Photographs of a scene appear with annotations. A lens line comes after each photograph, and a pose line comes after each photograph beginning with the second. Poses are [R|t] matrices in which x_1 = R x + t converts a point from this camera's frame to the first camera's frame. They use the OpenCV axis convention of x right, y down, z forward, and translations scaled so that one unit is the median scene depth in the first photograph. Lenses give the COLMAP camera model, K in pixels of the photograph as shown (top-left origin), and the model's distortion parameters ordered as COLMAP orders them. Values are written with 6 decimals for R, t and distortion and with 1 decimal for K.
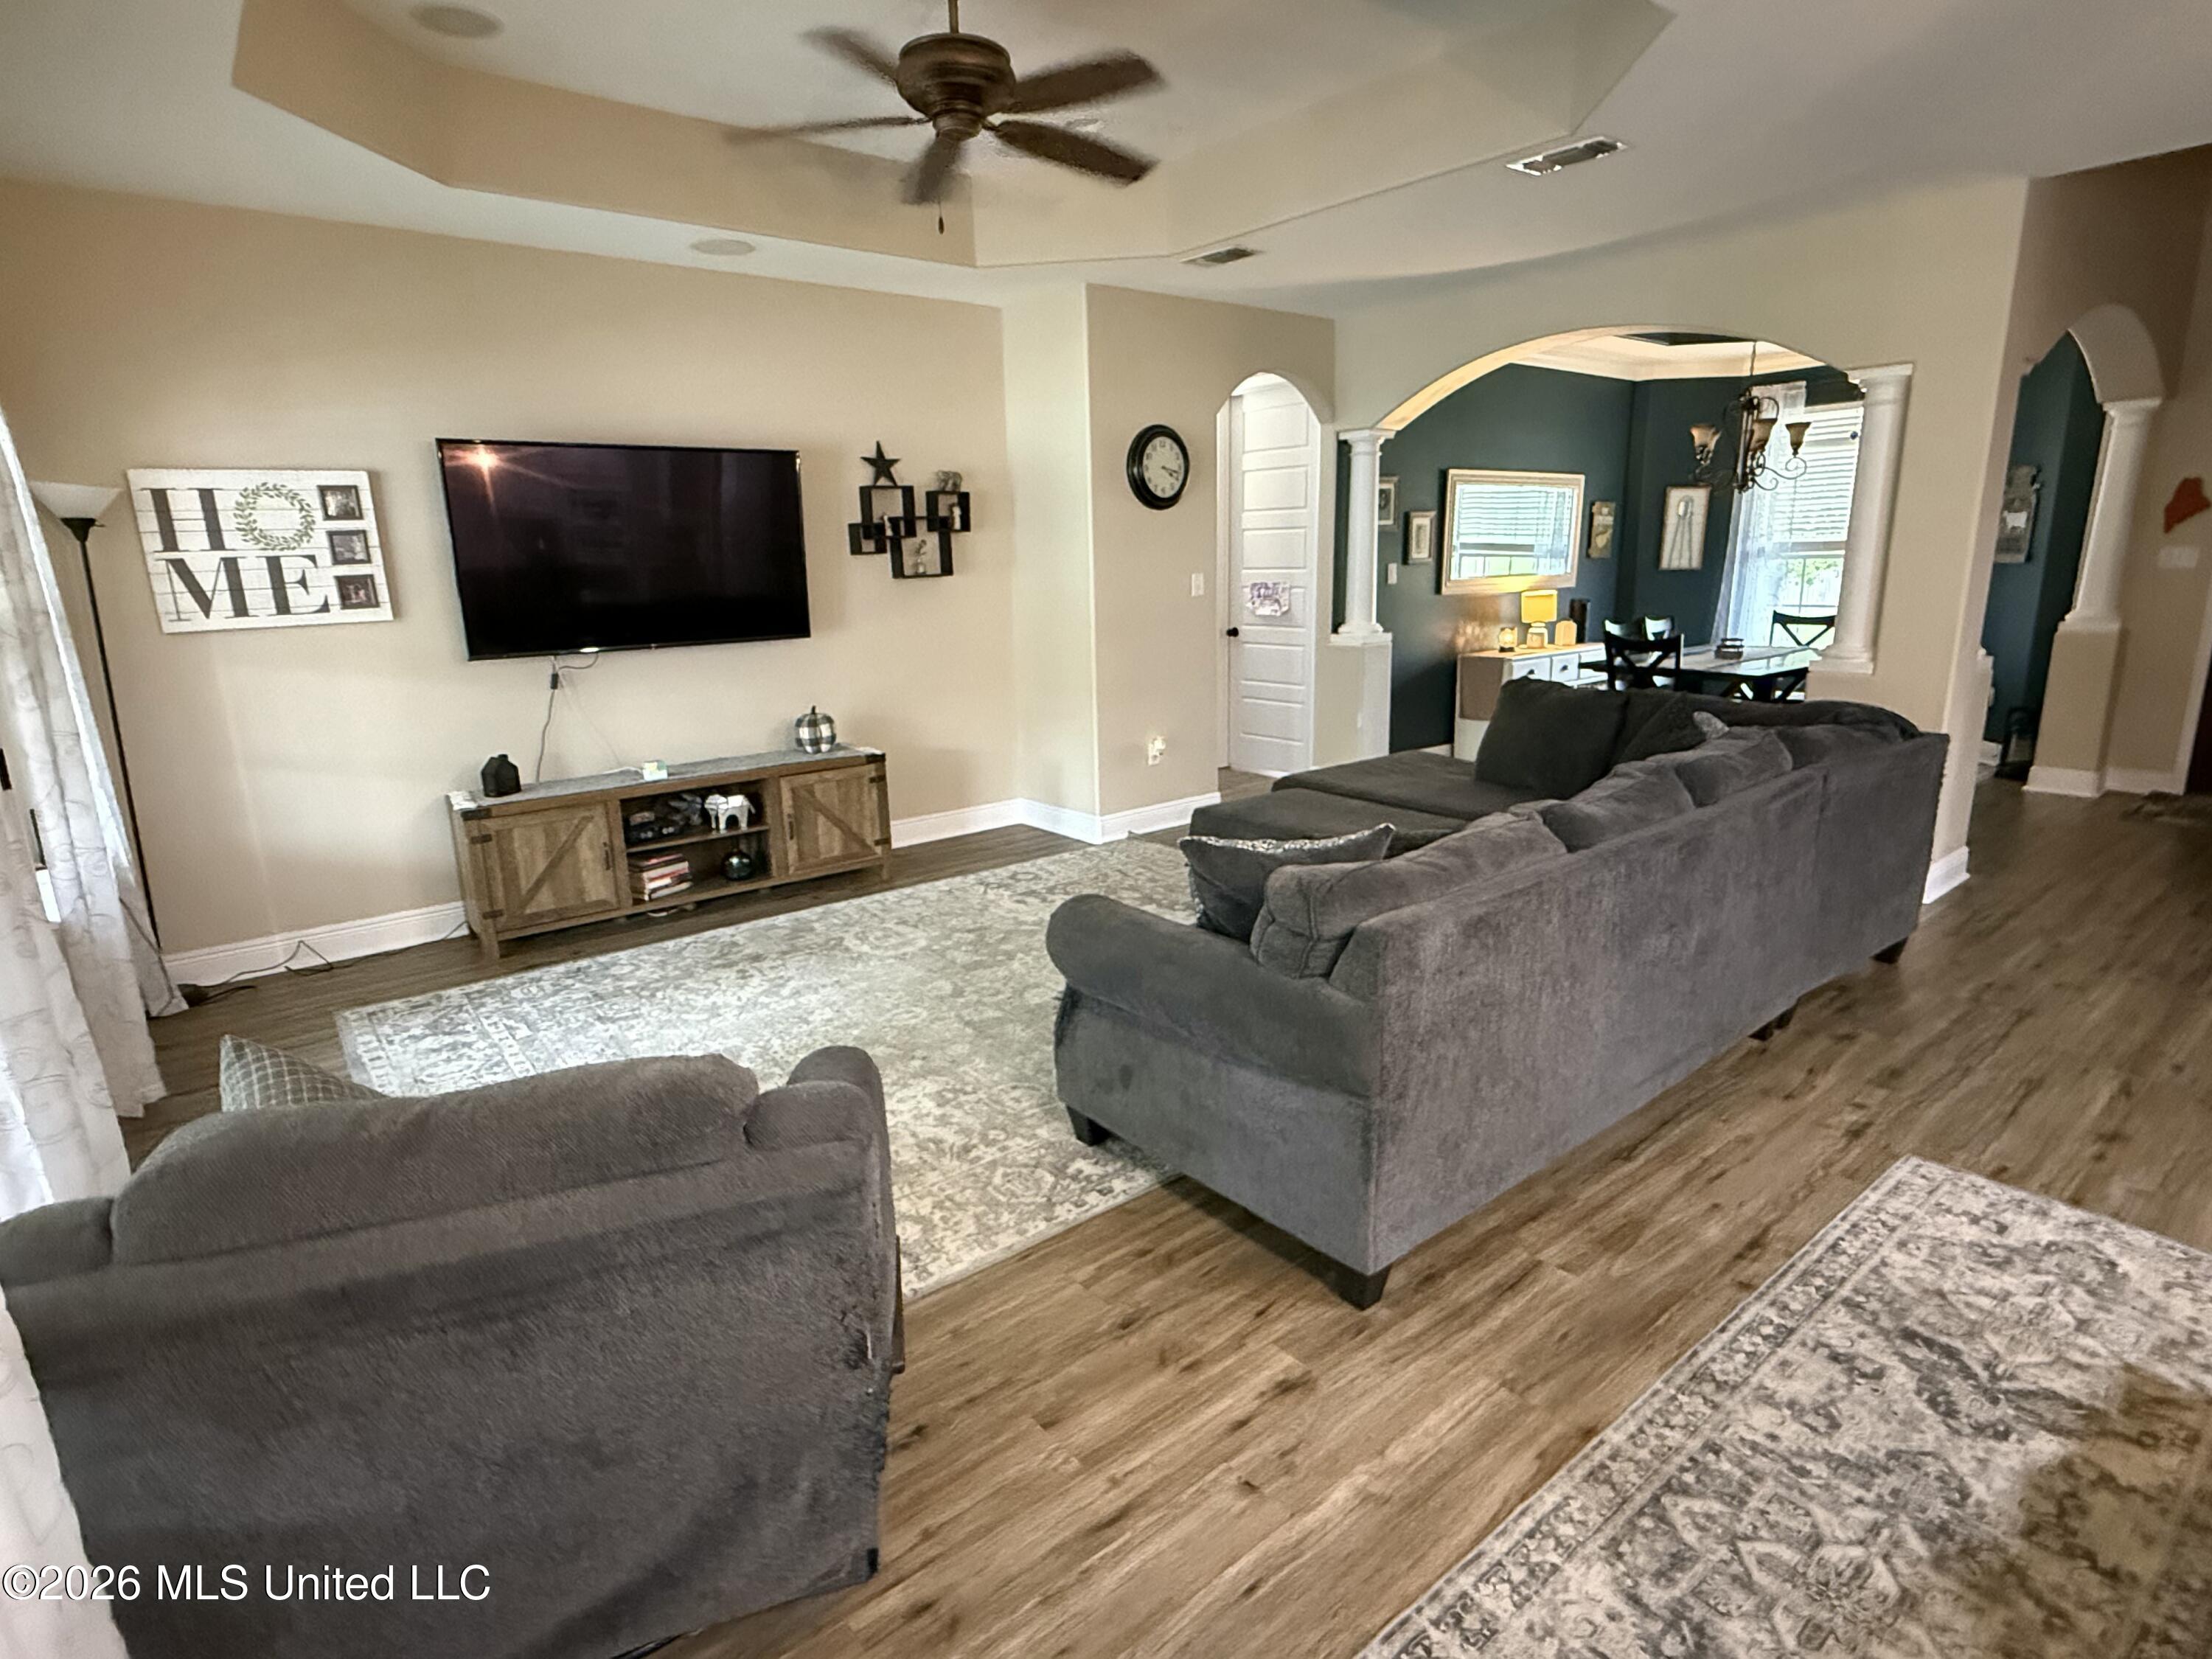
lens RADIAL K [[1148.2, 0, 1100.0], [0, 1148.2, 830.6], [0, 0, 1]] dist [-0.000416, 0.001072]
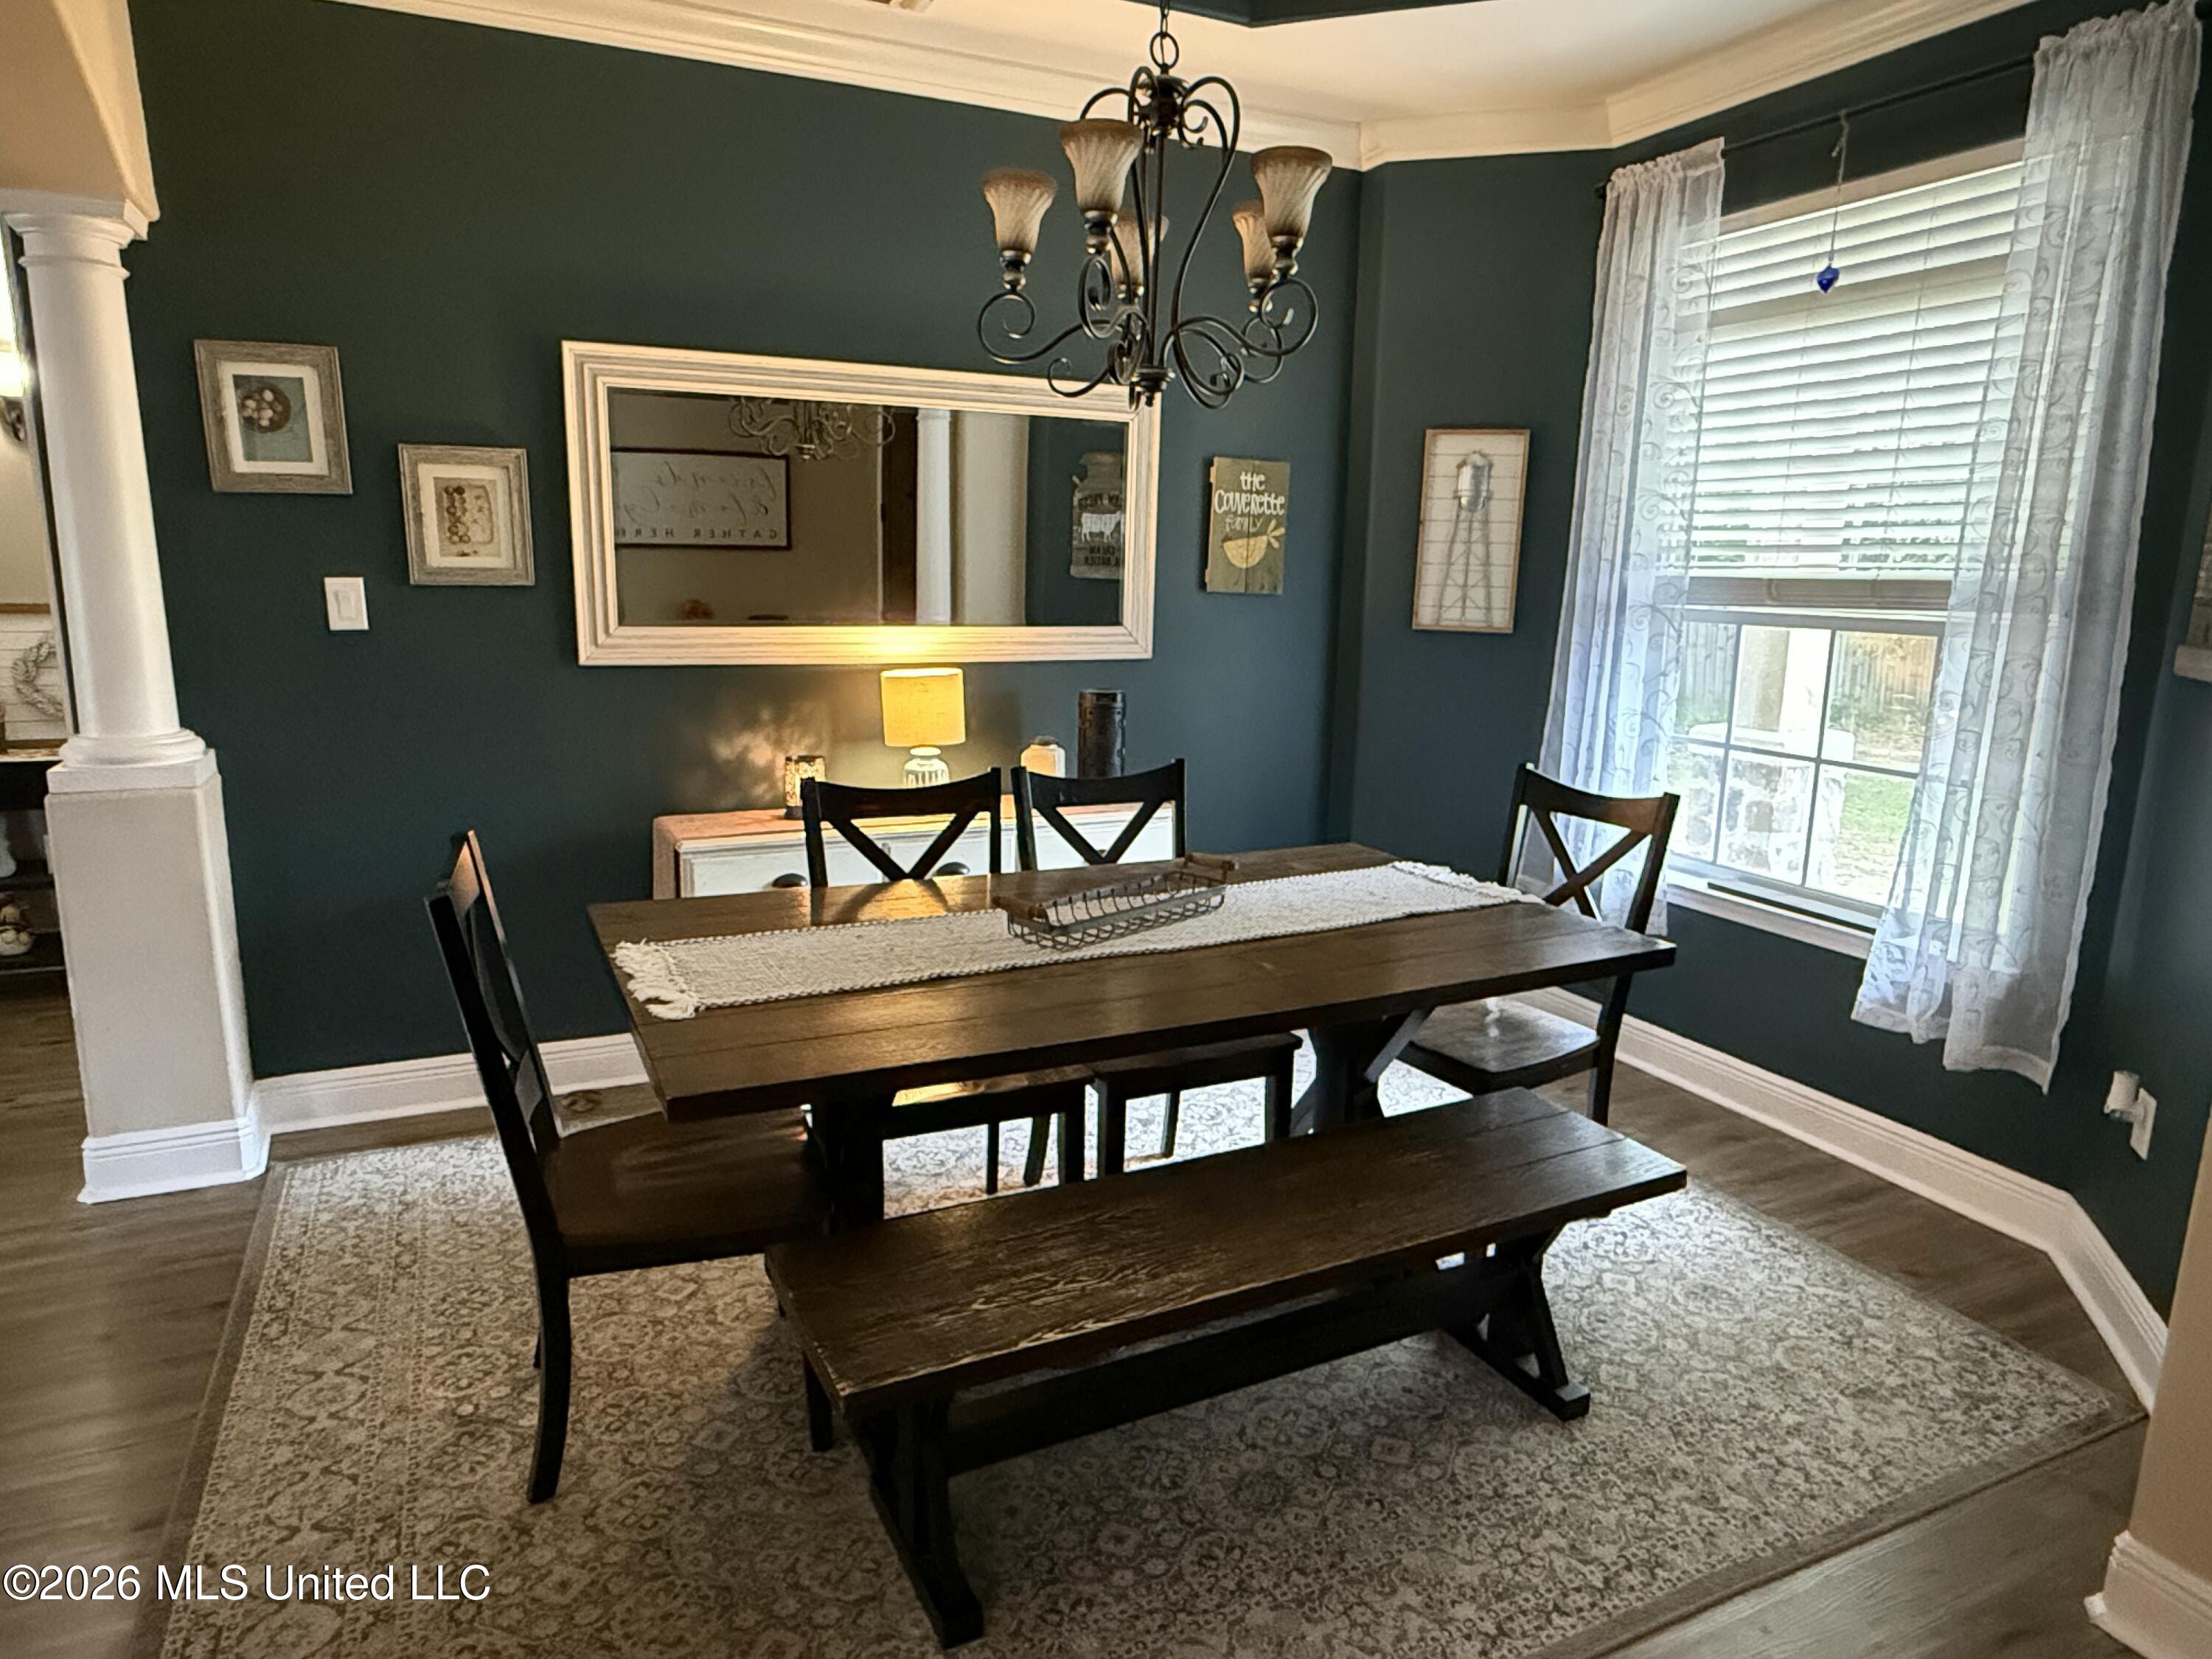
lens RADIAL K [[1346.5, 0, 1106.0], [0, 1346.5, 829.5], [0, 0, 1]] dist [-0.002822, 0.000358]
pose [[0.971324, 0.090899, -0.219697, 0.933784], [-0.098556, 0.994839, -0.024124, -0.252650], [0.216370, 0.045085, 0.975270, 0.964334]]
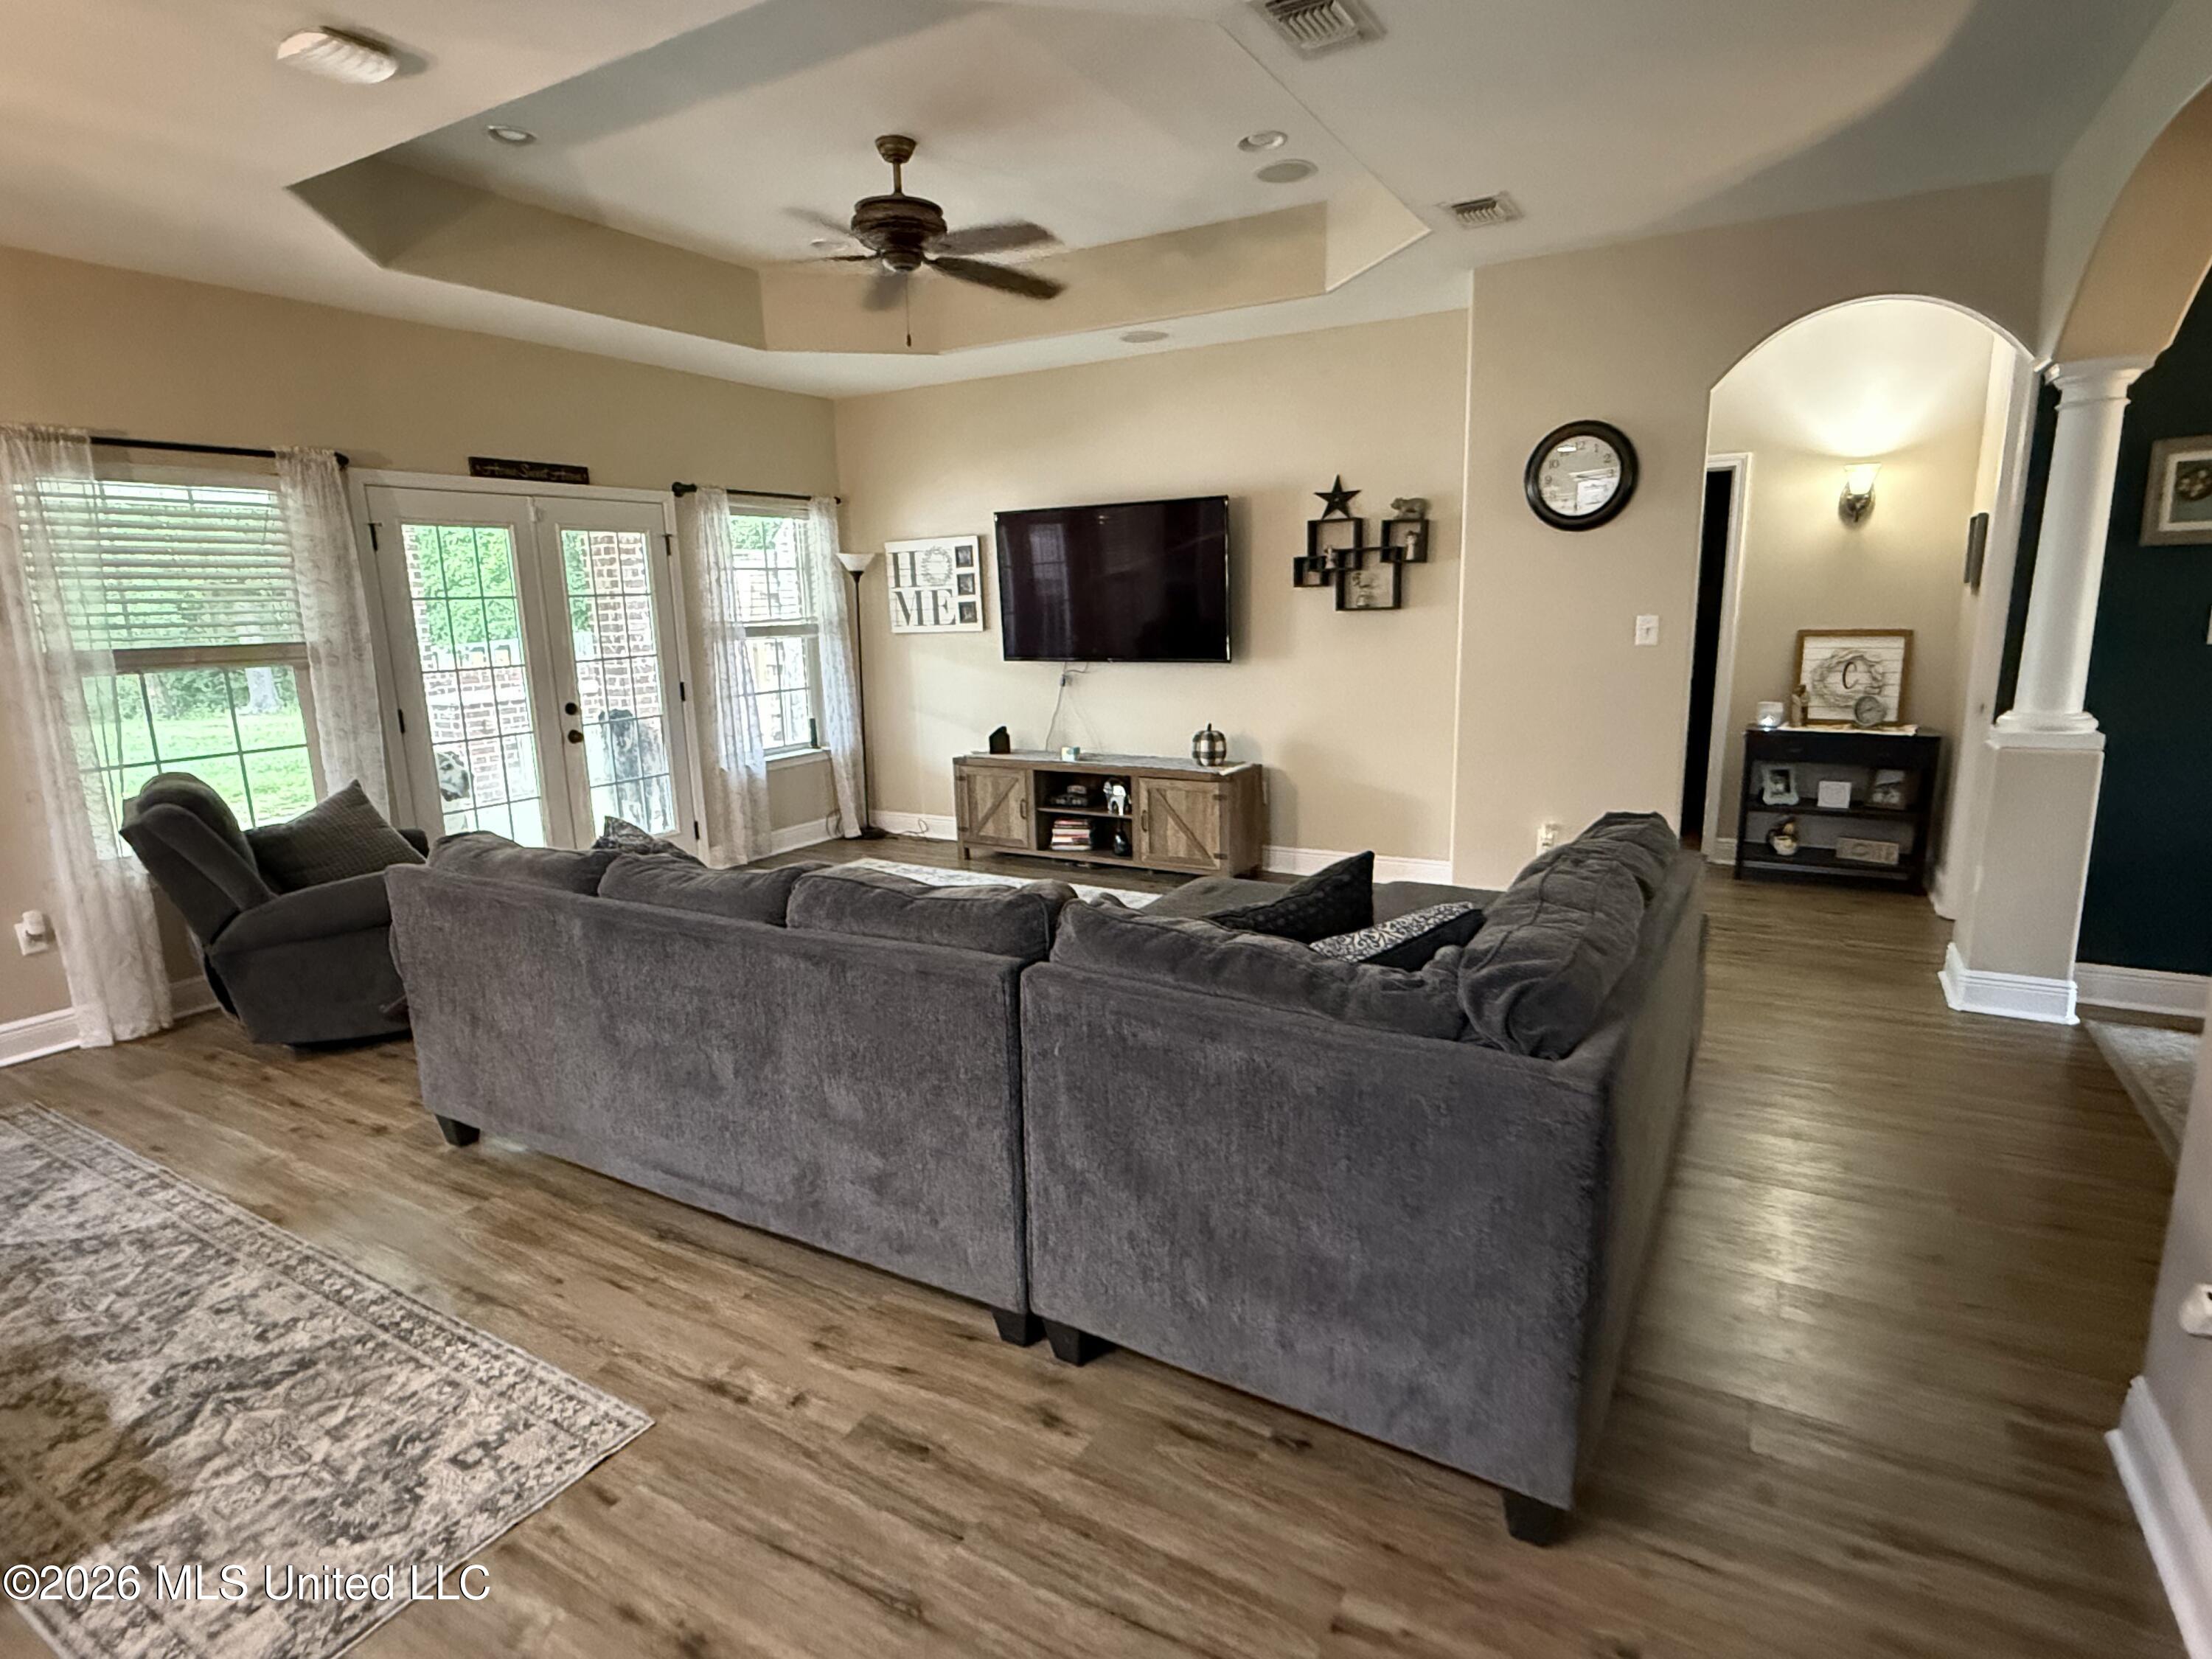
lens RADIAL K [[1148.2, 0, 1100.0], [0, 1148.2, 830.6], [0, 0, 1]] dist [-0.000416, 0.001072]
pose [[0.358527, 0.202787, -0.911228, 0.861545], [-0.204170, 0.969522, 0.135429, -0.157624], [0.910919, 0.137491, 0.389003, 0.556370]]
